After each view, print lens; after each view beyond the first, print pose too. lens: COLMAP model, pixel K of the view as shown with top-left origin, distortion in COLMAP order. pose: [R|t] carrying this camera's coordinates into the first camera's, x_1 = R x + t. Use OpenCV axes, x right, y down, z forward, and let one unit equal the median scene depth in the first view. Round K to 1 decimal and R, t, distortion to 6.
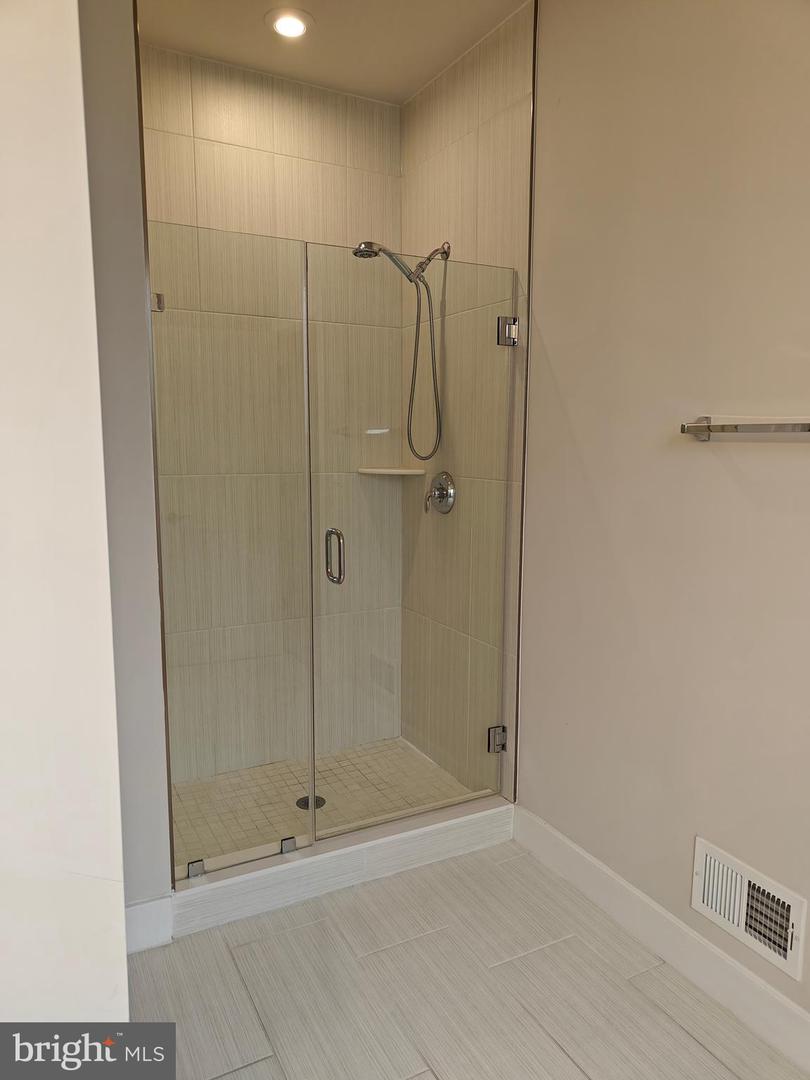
lens RADIAL K [[749.2, 0, 409.1], [0, 749.2, 537.3], [0, 0, 1]] dist [0.011859, 0.002343]
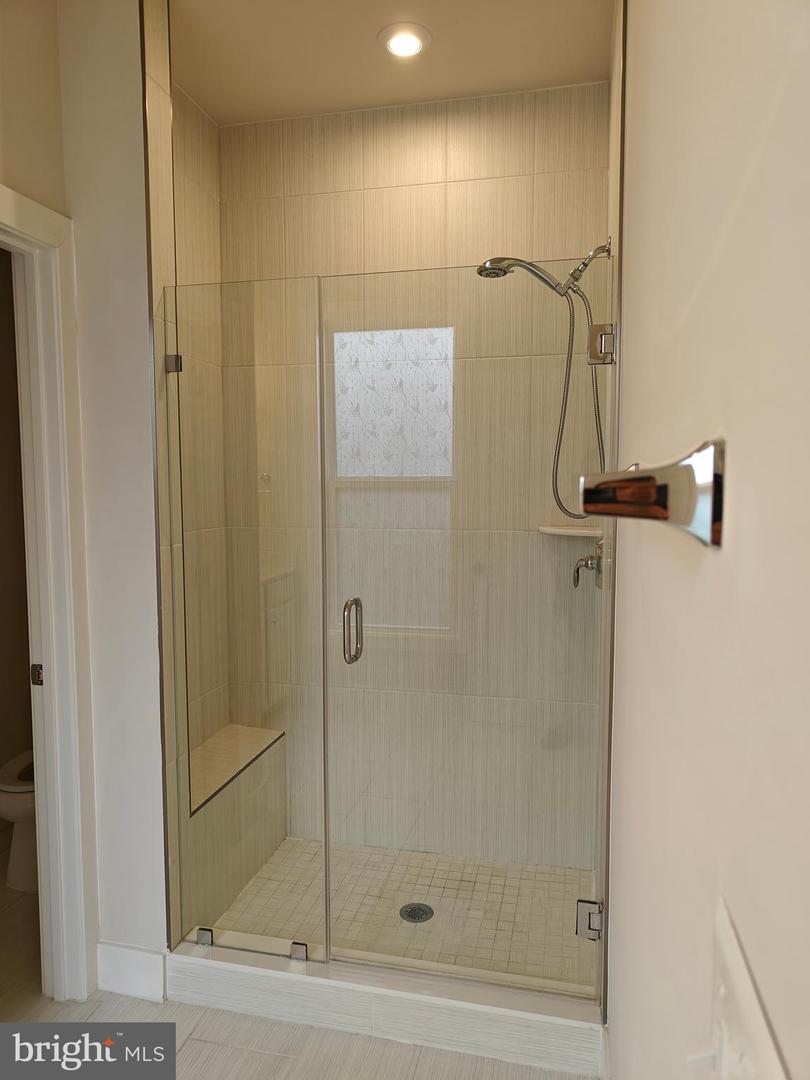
lens RADIAL K [[746.8, 0, 402.7], [0, 746.8, 535.4], [0, 0, 1]] dist [0.008460, 0.002656]
pose [[0.753627, 0.041253, -0.656006, 0.419336], [-0.080467, 0.996312, -0.029787, -0.052408], [0.652358, 0.075235, 0.754167, 0.324698]]
